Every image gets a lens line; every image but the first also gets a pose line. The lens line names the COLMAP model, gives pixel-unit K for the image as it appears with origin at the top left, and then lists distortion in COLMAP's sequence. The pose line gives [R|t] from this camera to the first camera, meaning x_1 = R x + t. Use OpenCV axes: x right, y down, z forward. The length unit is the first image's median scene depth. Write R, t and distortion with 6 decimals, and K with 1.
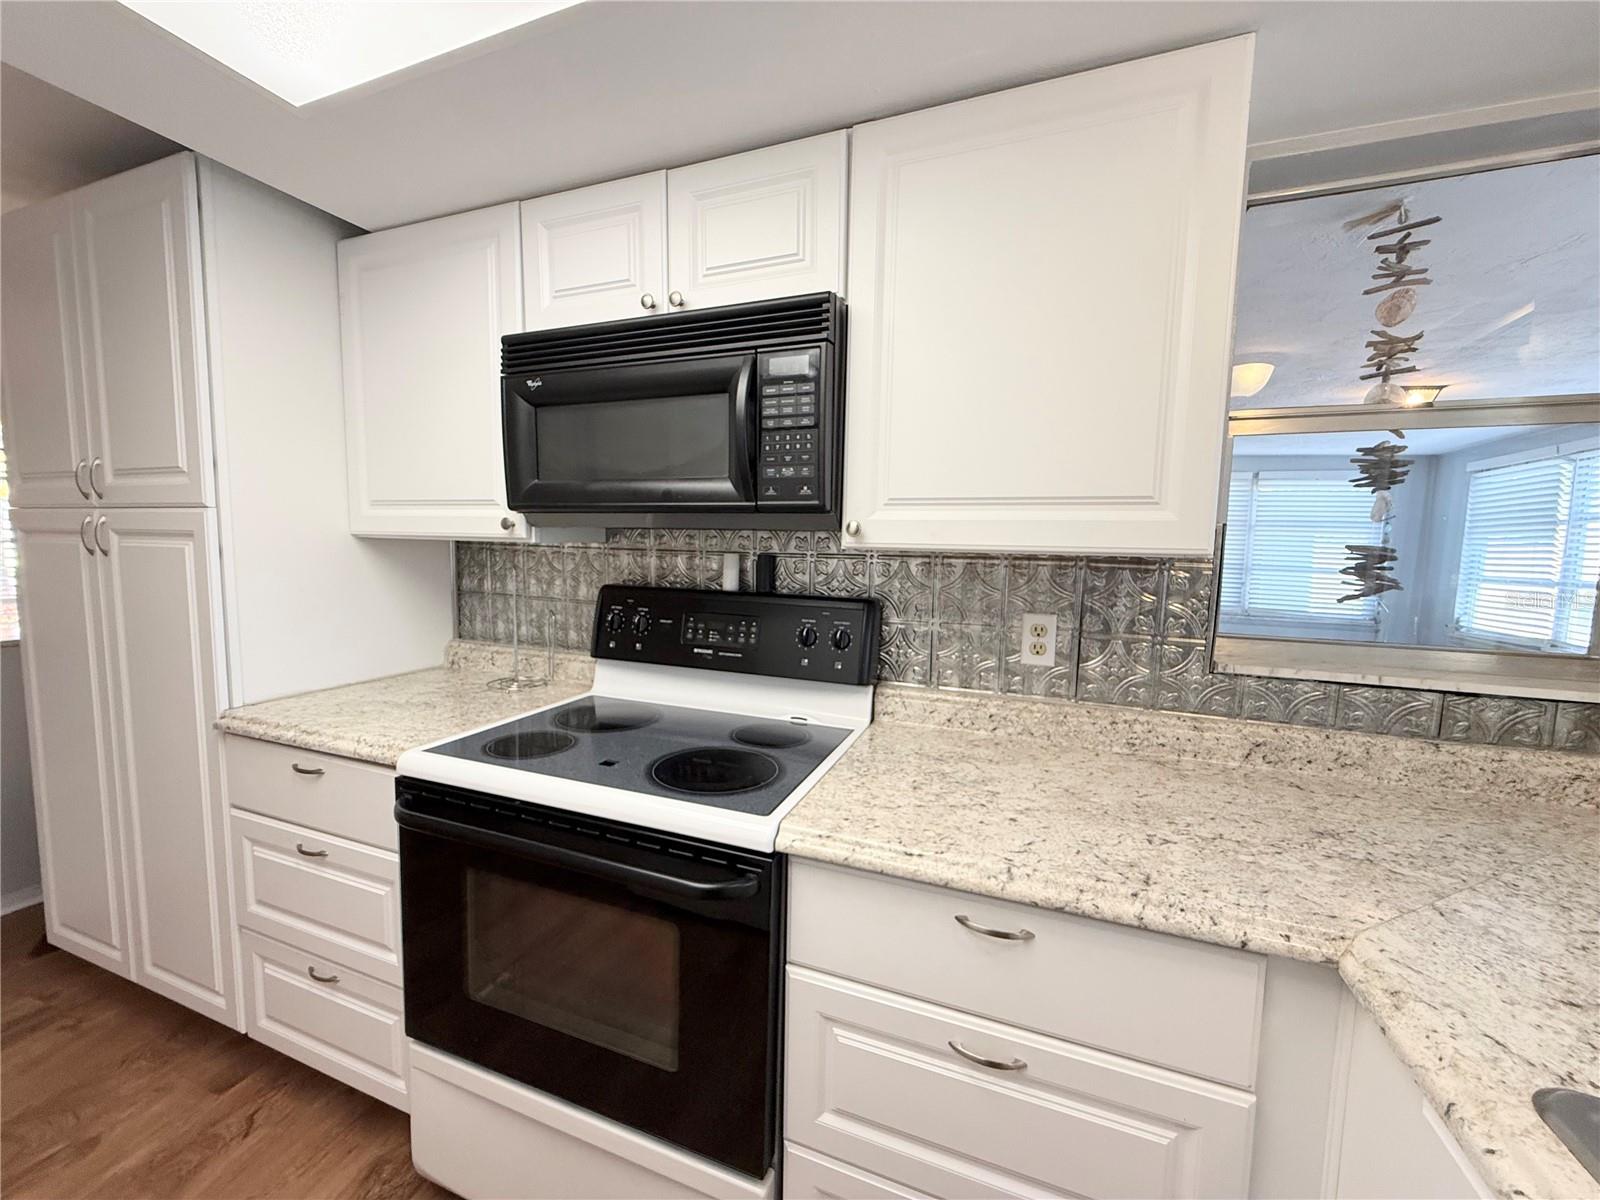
lens RADIAL K [[635.4, 0, 796.5], [0, 635.4, 602.2], [0, 0, 1]] dist [-0.001224, -0.000107]
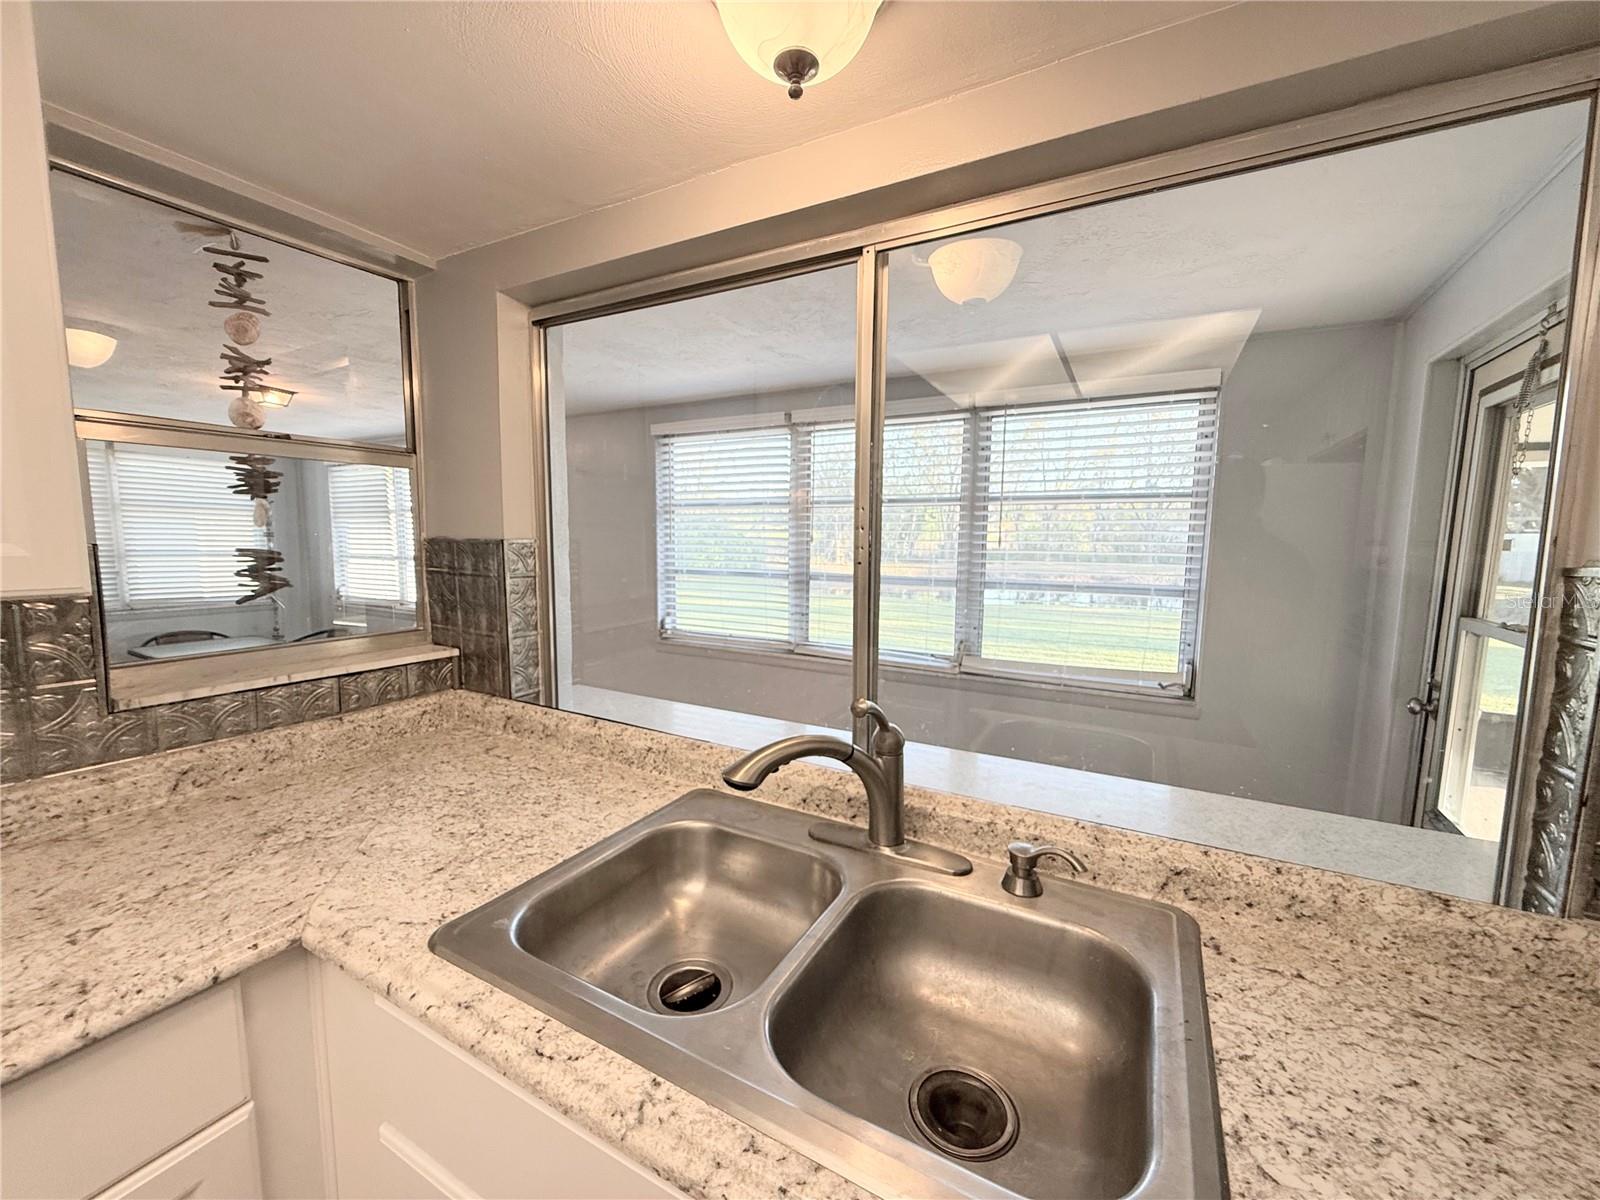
lens RADIAL K [[635.4, 0, 796.5], [0, 635.4, 602.2], [0, 0, 1]] dist [-0.001224, -0.000107]
pose [[0.134448, -0.123746, 0.983164, -0.063489], [0.081579, 0.990186, 0.113474, -0.064359], [-0.987557, 0.064949, 0.143224, -0.072664]]
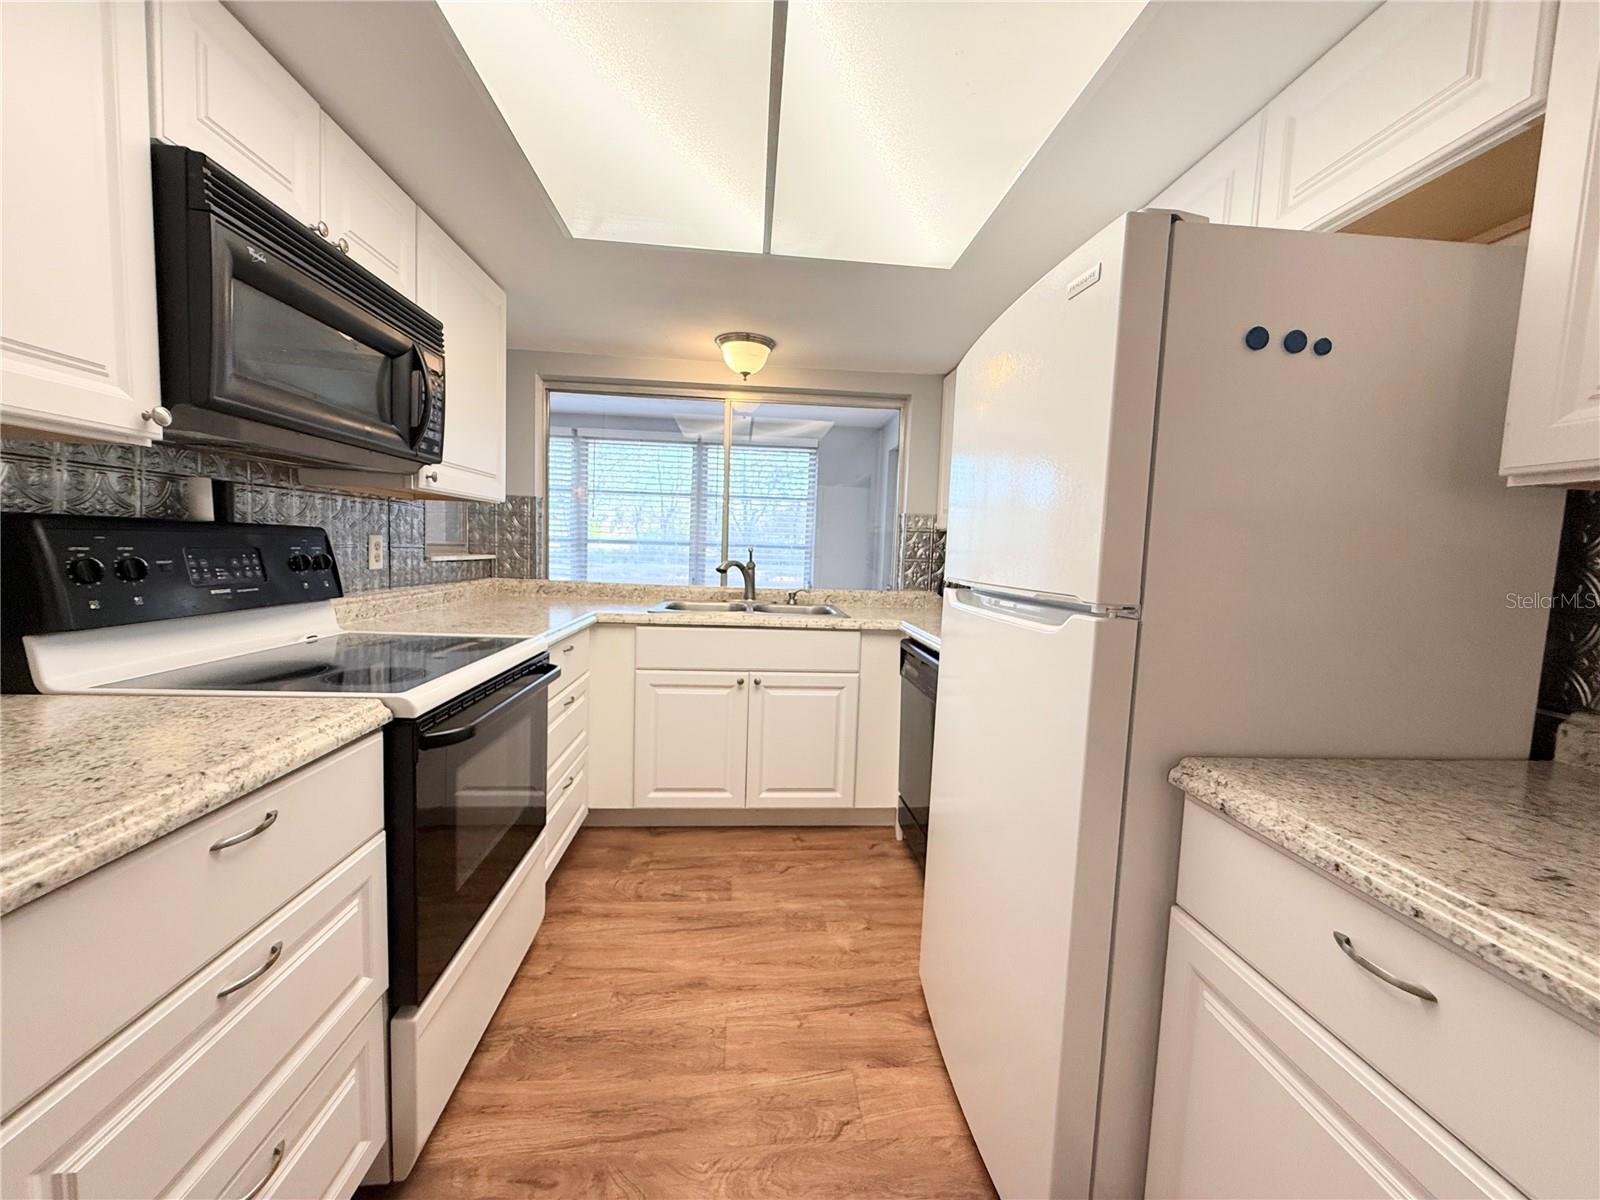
lens RADIAL K [[635.4, 0, 796.5], [0, 635.4, 602.2], [0, 0, 1]] dist [-0.001224, -0.000107]
pose [[-0.433759, -0.114578, 0.893714, -1.606774], [0.037184, 0.988760, 0.144811, -0.005663], [-0.900262, 0.096045, -0.424623, 0.846036]]
